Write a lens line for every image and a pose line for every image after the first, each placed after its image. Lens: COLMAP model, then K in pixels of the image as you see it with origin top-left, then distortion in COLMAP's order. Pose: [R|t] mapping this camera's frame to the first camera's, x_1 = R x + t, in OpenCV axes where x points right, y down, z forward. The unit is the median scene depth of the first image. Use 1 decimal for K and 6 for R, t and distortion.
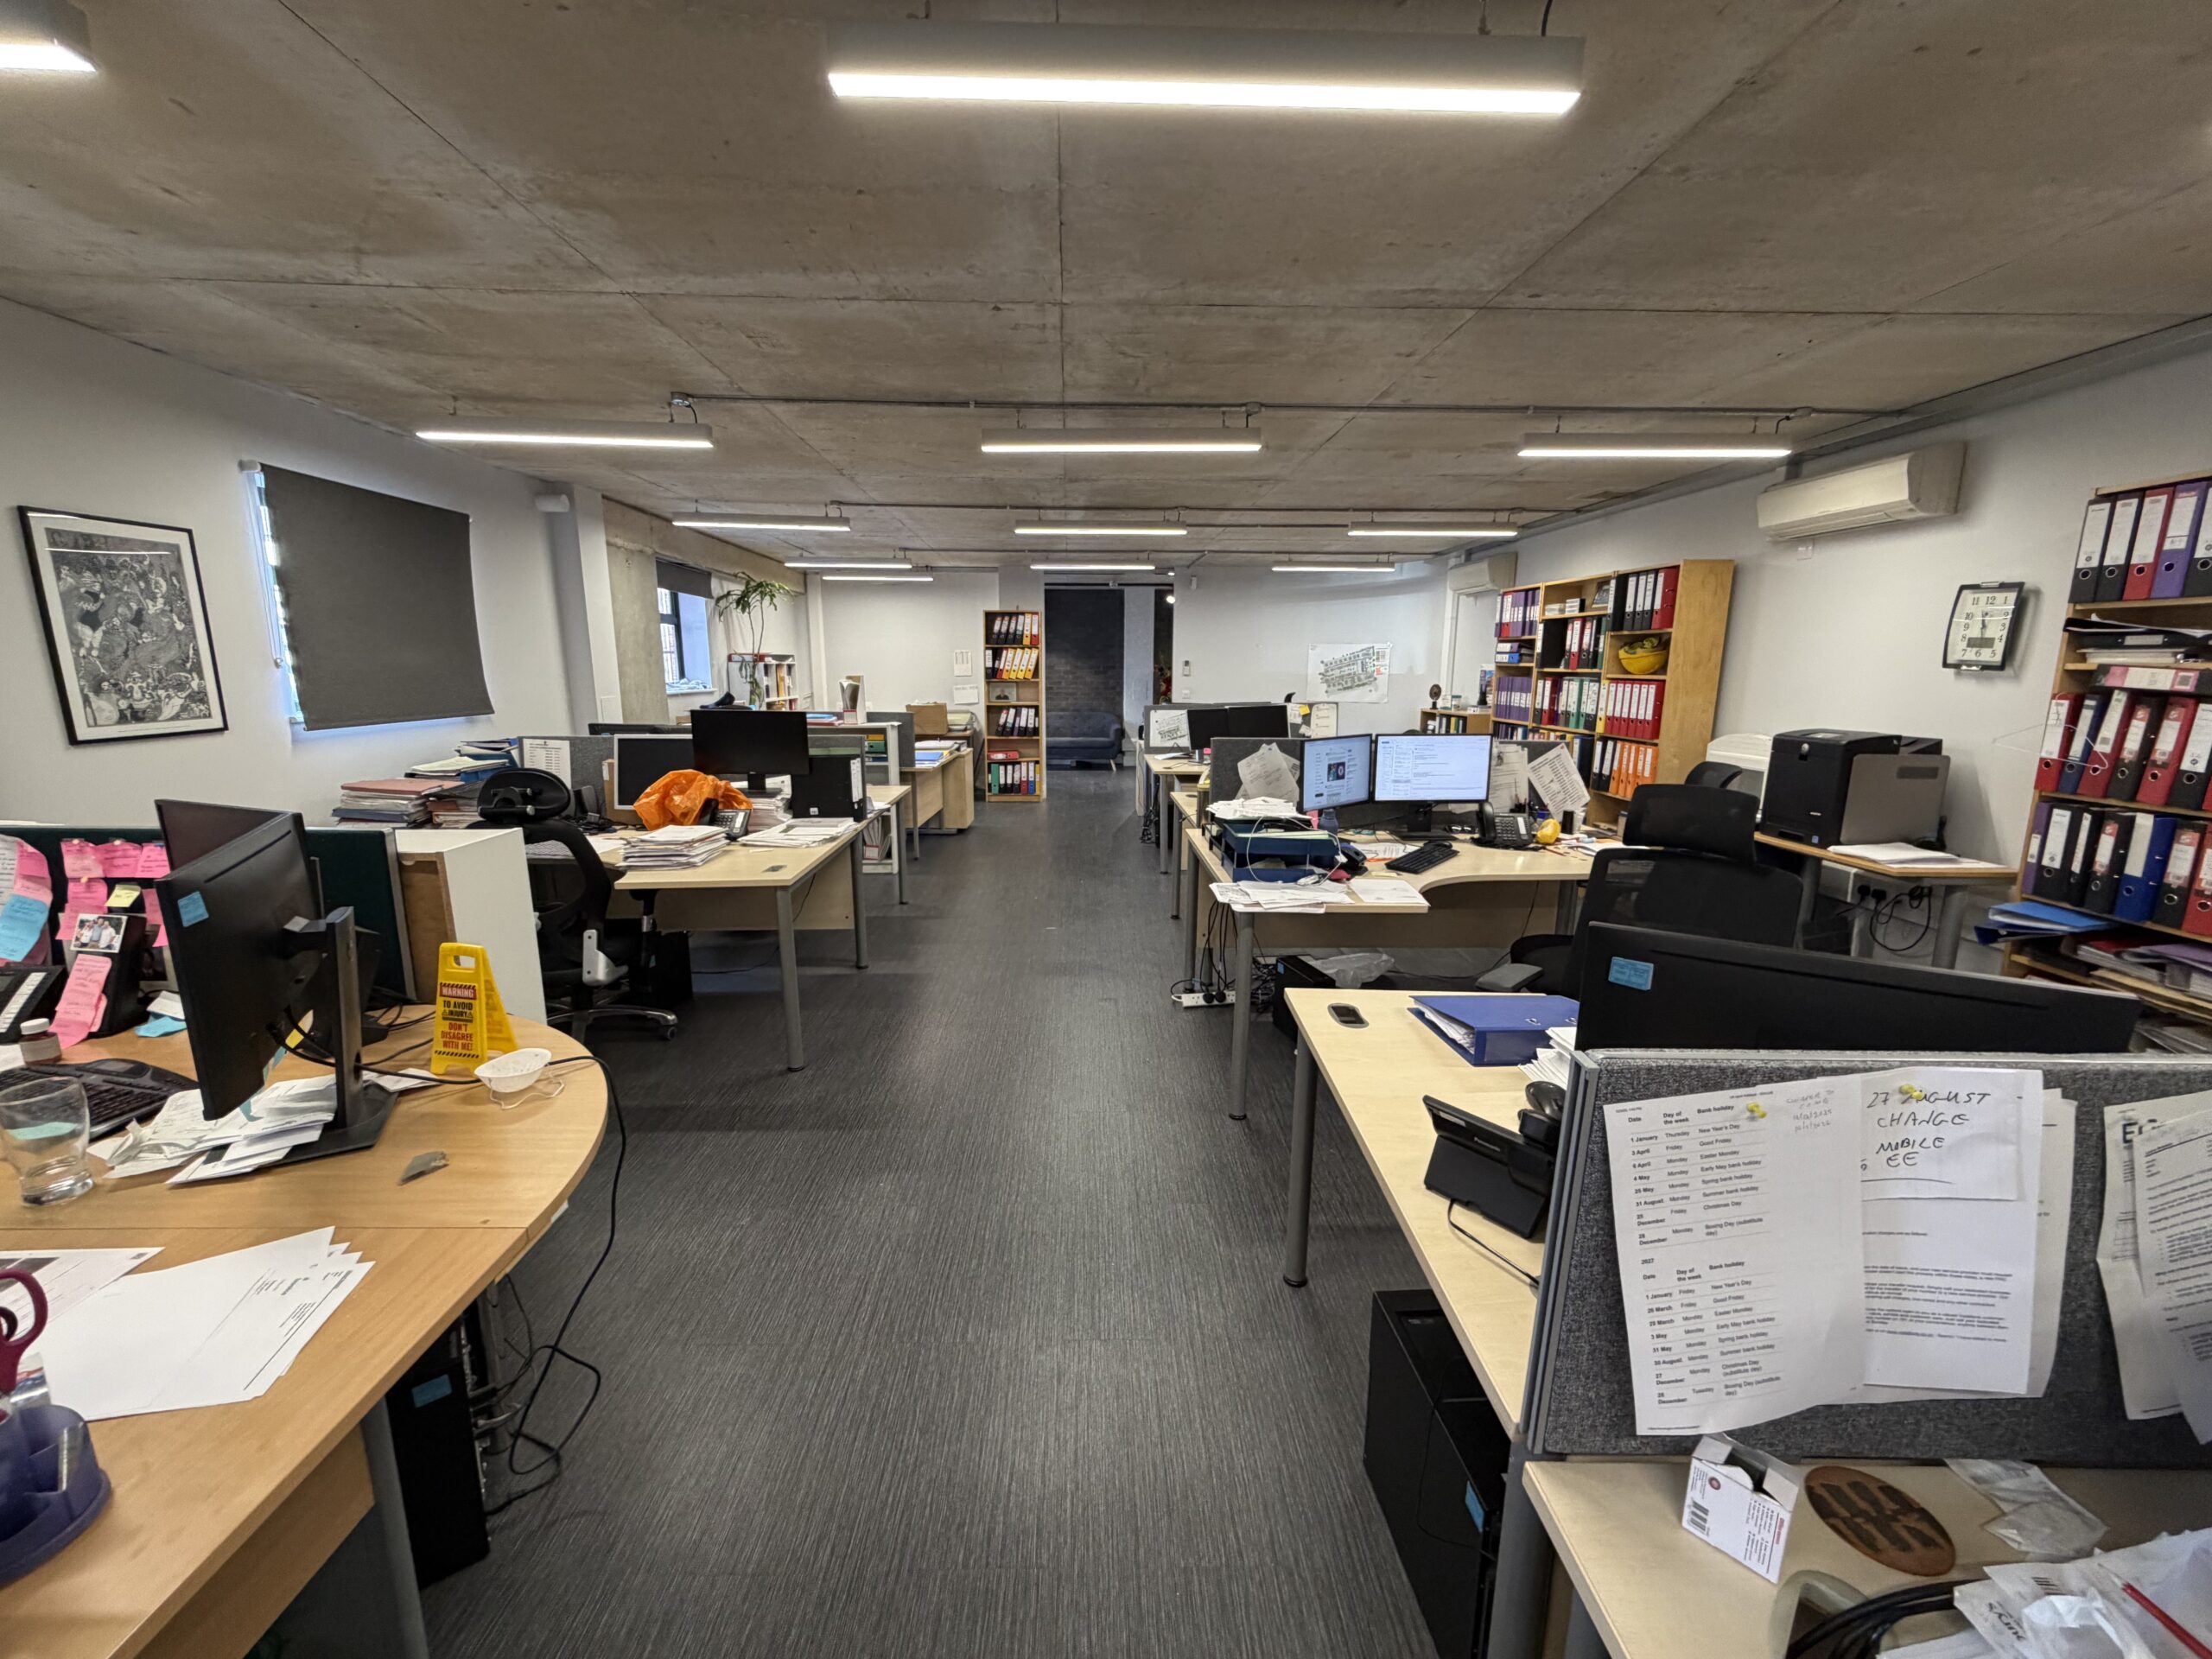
lens RADIAL K [[880.8, 0, 1098.6], [0, 880.8, 829.0], [0, 0, 1]] dist [0.002259, -0.000117]
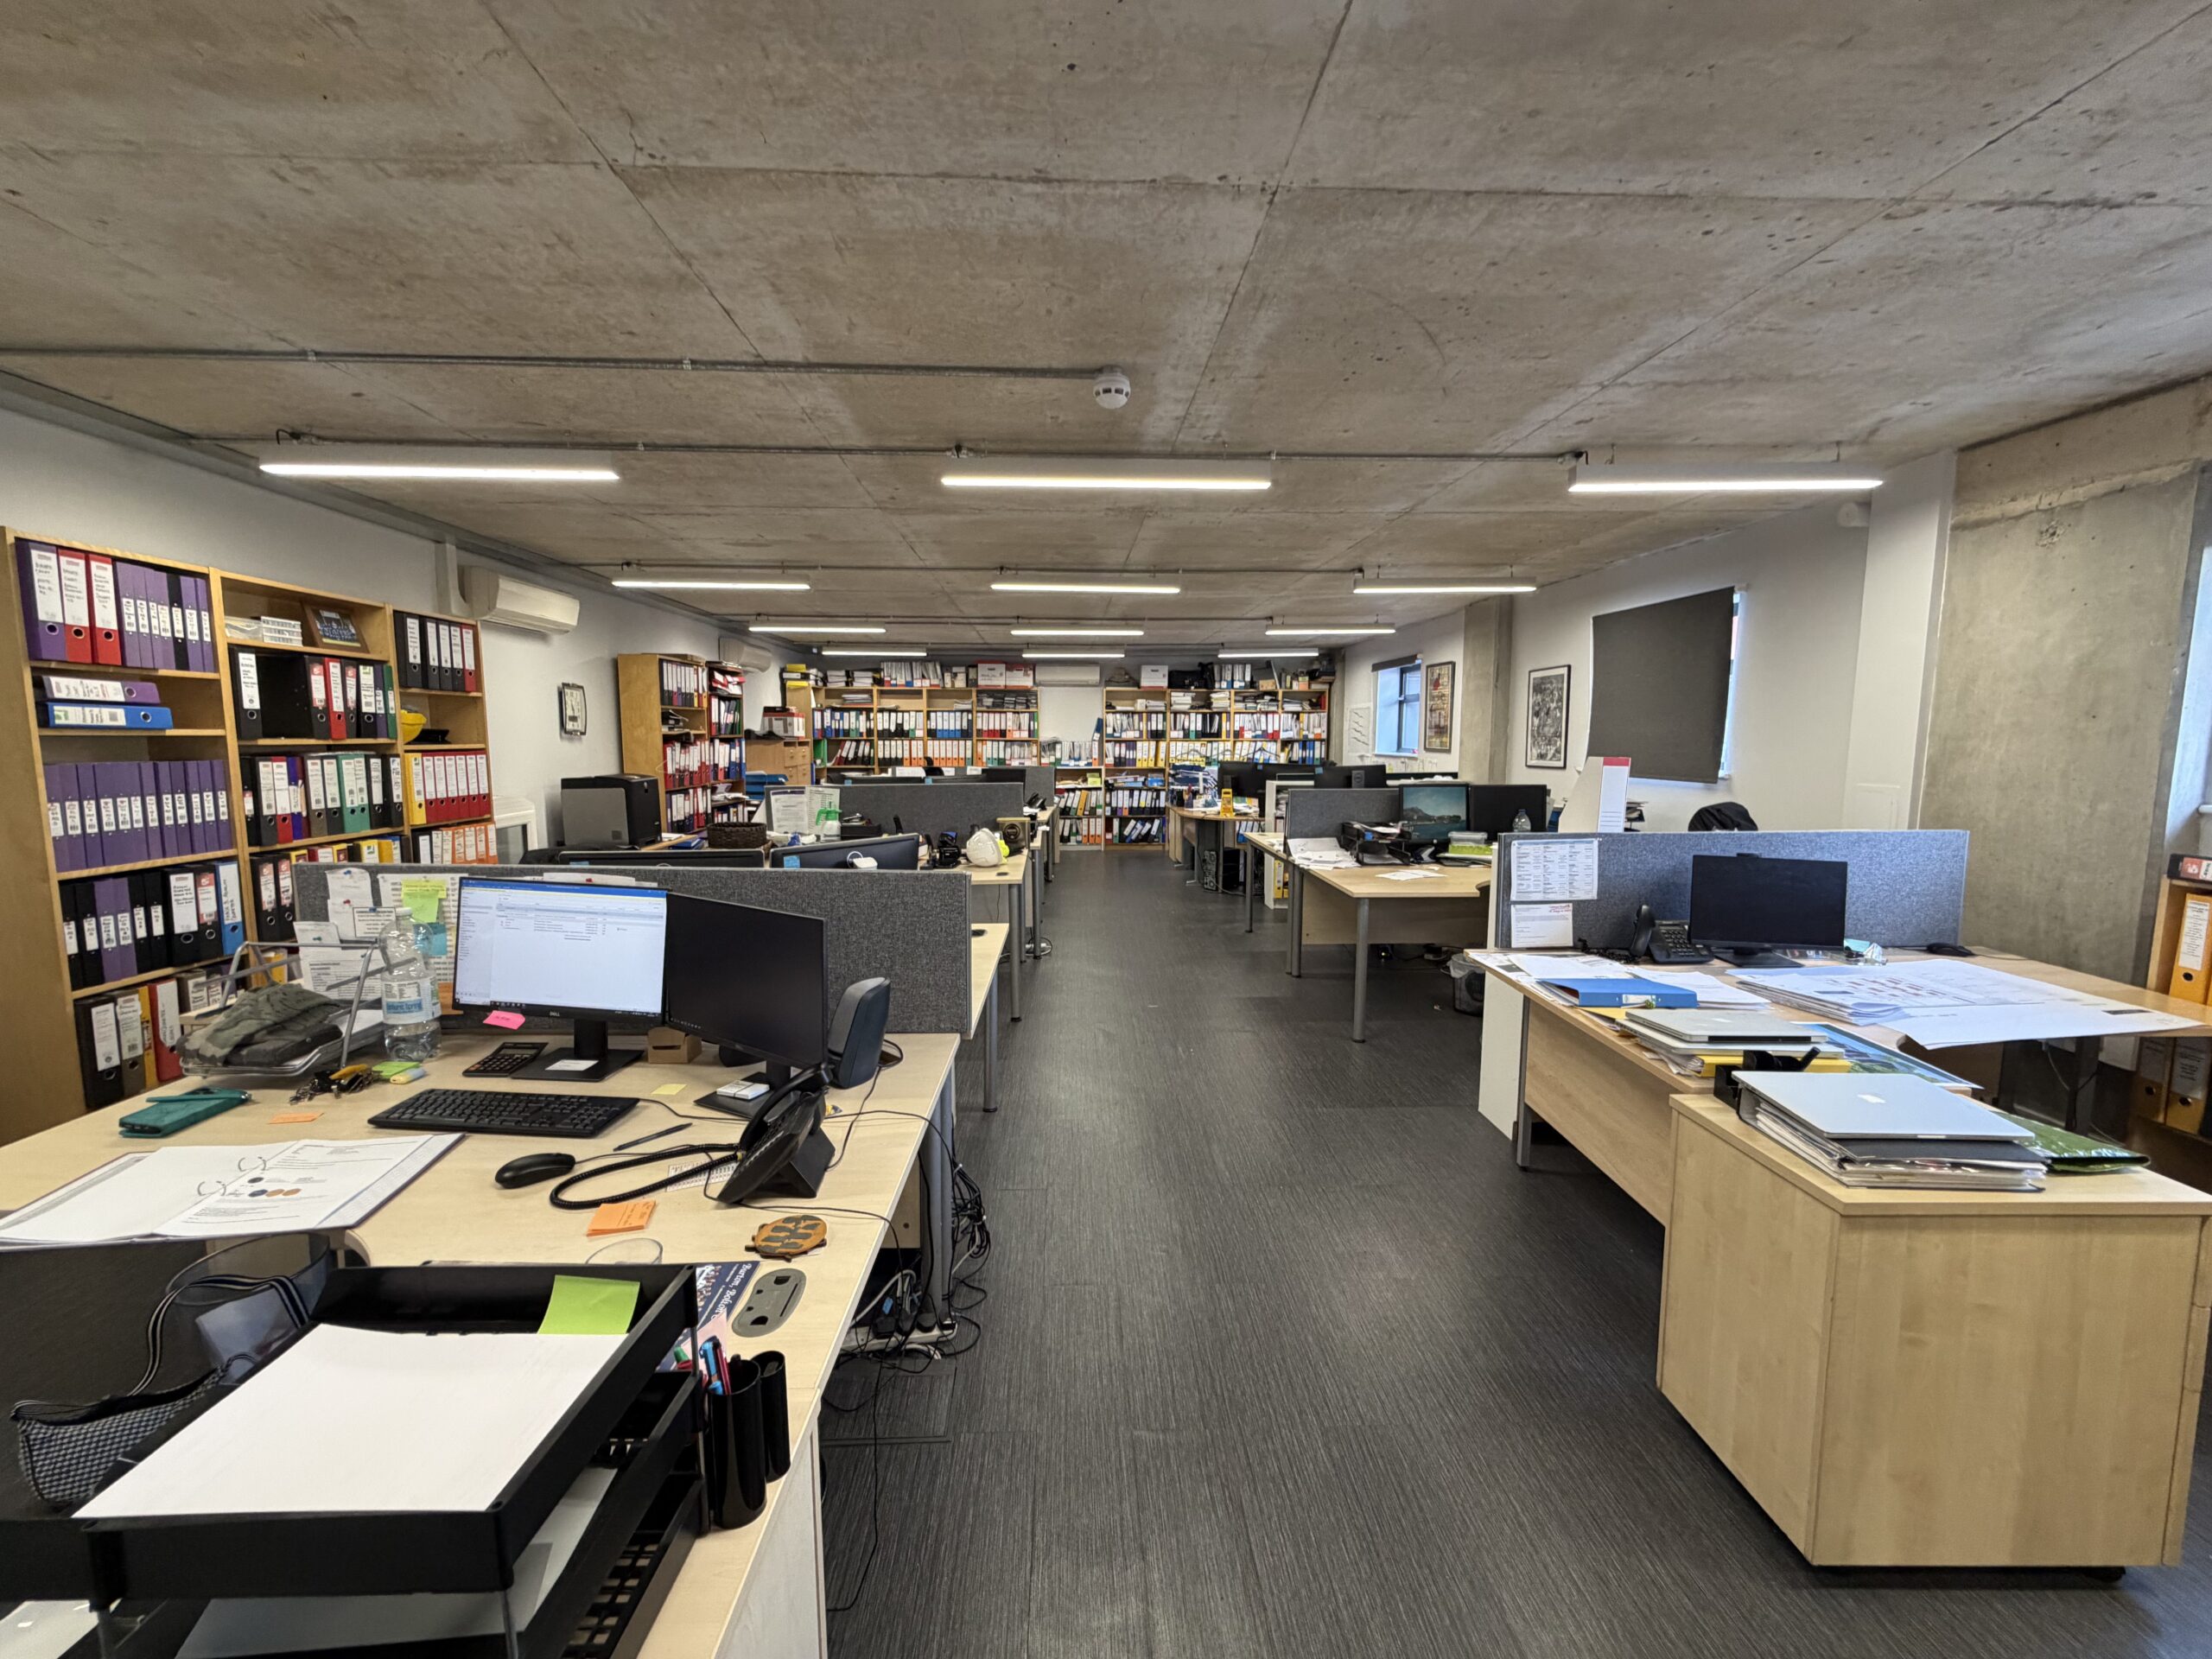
lens RADIAL K [[880.8, 0, 1098.6], [0, 880.8, 829.0], [0, 0, 1]] dist [0.002259, -0.000117]
pose [[-0.999923, 0.000004, -0.012429, 0.023920], [-0.003584, 0.957431, 0.288638, -0.492291], [0.011901, 0.288661, -0.957358, 2.642464]]
